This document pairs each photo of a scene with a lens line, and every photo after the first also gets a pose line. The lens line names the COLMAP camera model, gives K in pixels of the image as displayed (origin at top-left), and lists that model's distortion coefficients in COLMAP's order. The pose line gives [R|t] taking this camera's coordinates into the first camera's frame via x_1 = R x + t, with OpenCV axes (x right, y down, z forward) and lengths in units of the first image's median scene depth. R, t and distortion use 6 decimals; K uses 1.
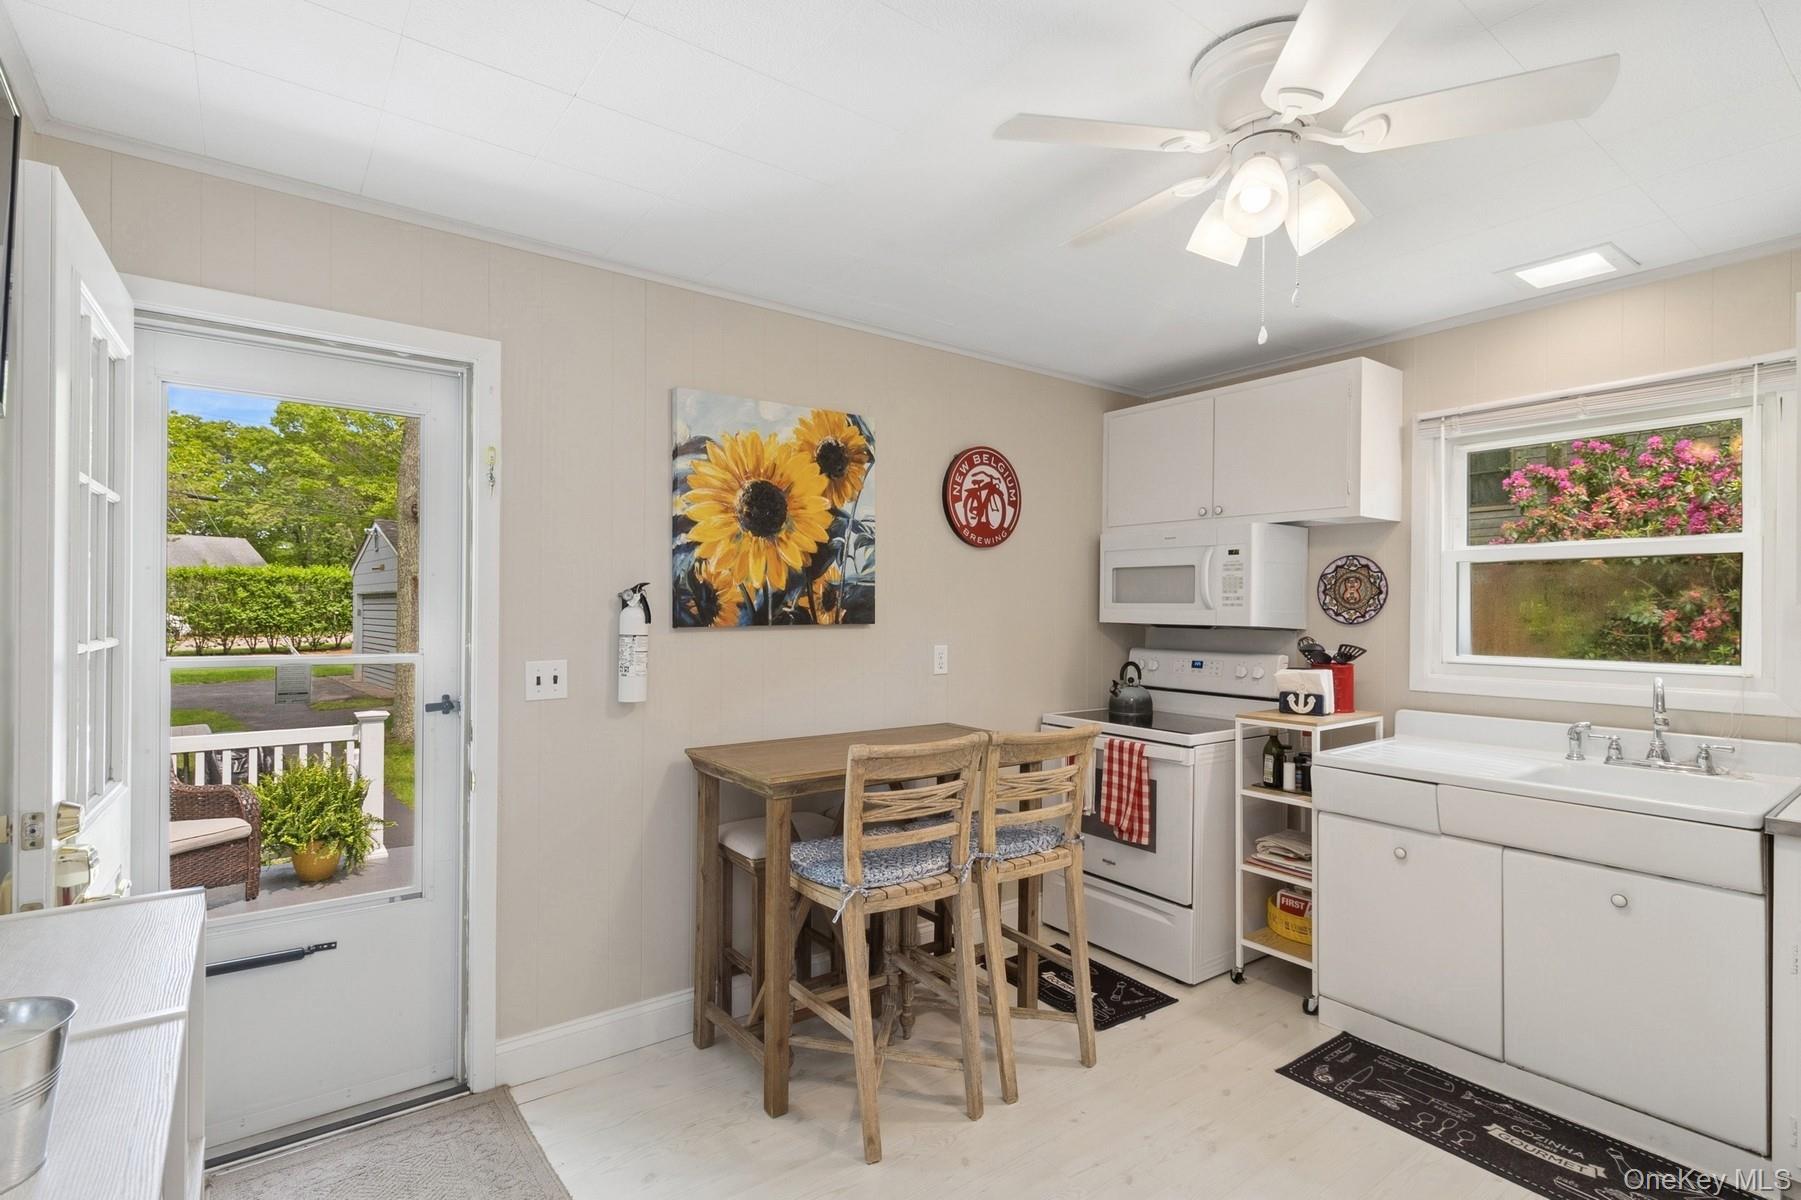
lens RADIAL K [[849.0, 0, 900.4], [0, 849.0, 617.0], [0, 0, 1]] dist [0.001788, -0.000362]
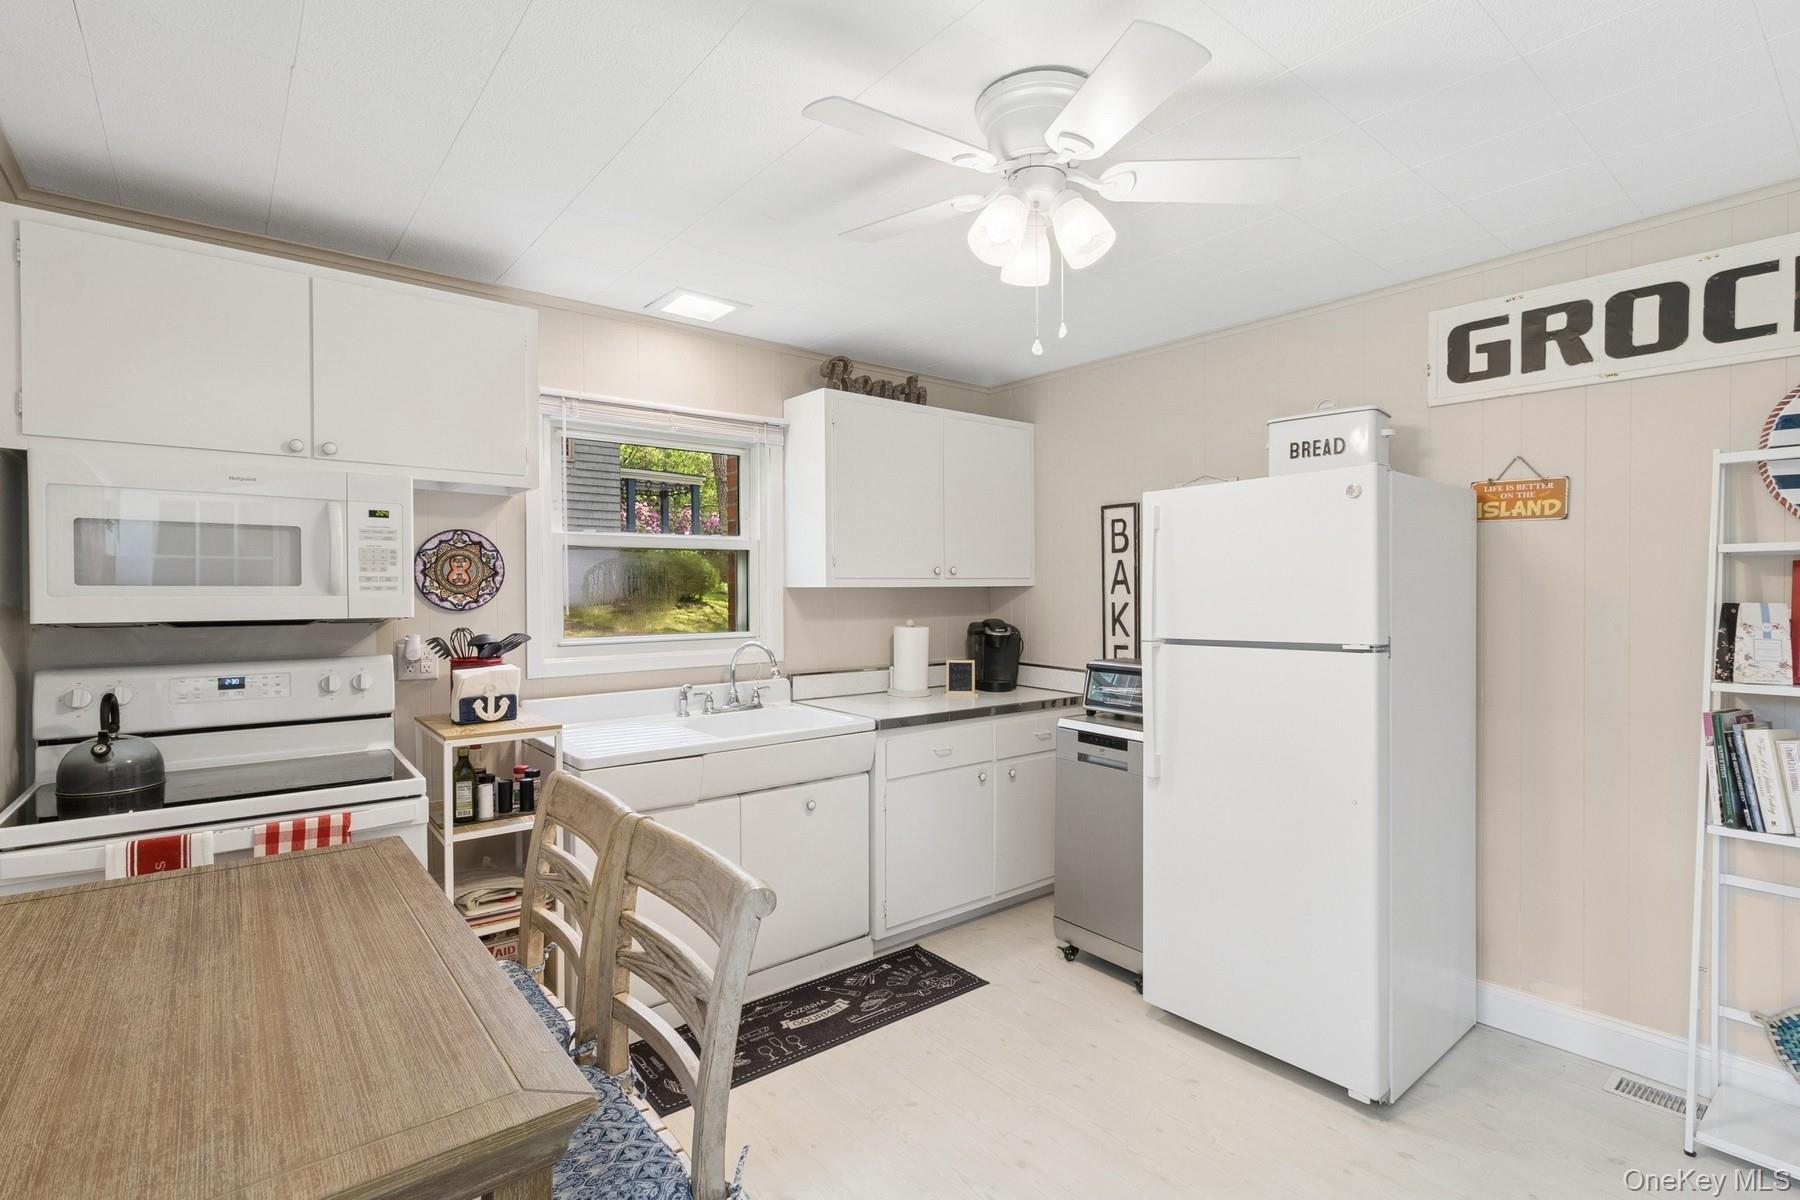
lens RADIAL K [[848.6, 0, 906.7], [0, 848.6, 600.3], [0, 0, 1]] dist [0.001788, -0.000362]
pose [[-0.042612, -0.016917, 0.998948, -0.342553], [0.016461, 0.999709, 0.017632, -0.009765], [-0.998956, 0.017195, -0.042321, 0.604912]]
